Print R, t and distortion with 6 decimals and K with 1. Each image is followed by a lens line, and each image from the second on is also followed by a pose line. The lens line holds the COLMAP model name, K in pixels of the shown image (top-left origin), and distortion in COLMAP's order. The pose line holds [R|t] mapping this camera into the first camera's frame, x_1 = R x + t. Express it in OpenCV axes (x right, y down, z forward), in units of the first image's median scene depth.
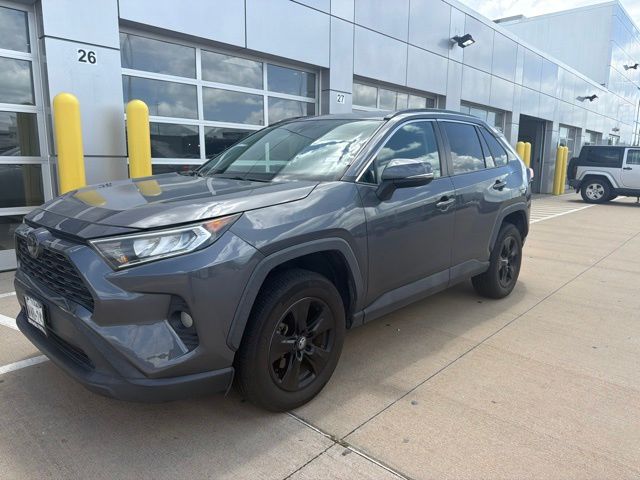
lens RADIAL K [[458.0, 0, 314.8], [0, 458.0, 221.8], [0, 0, 1]] dist [0.031139, -0.042554]
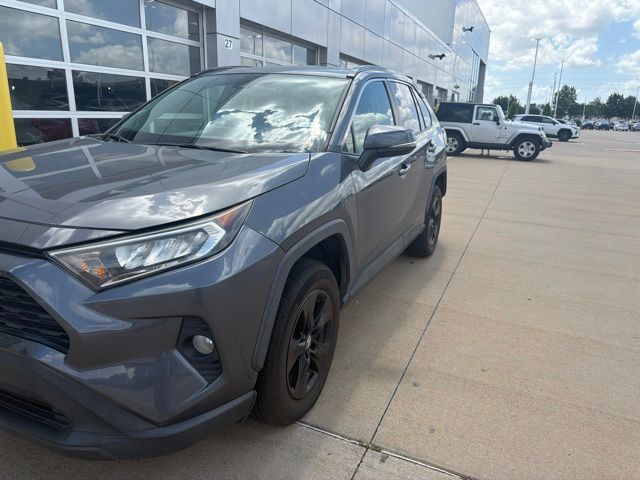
lens RADIAL K [[458.0, 0, 320.7], [0, 458.0, 222.5], [0, 0, 1]] dist [0.031139, -0.042554]
pose [[0.948766, -0.057261, 0.310748, -0.244917], [0.023469, 0.993497, 0.111416, -0.054600], [-0.315107, -0.098415, 0.943940, 0.177009]]
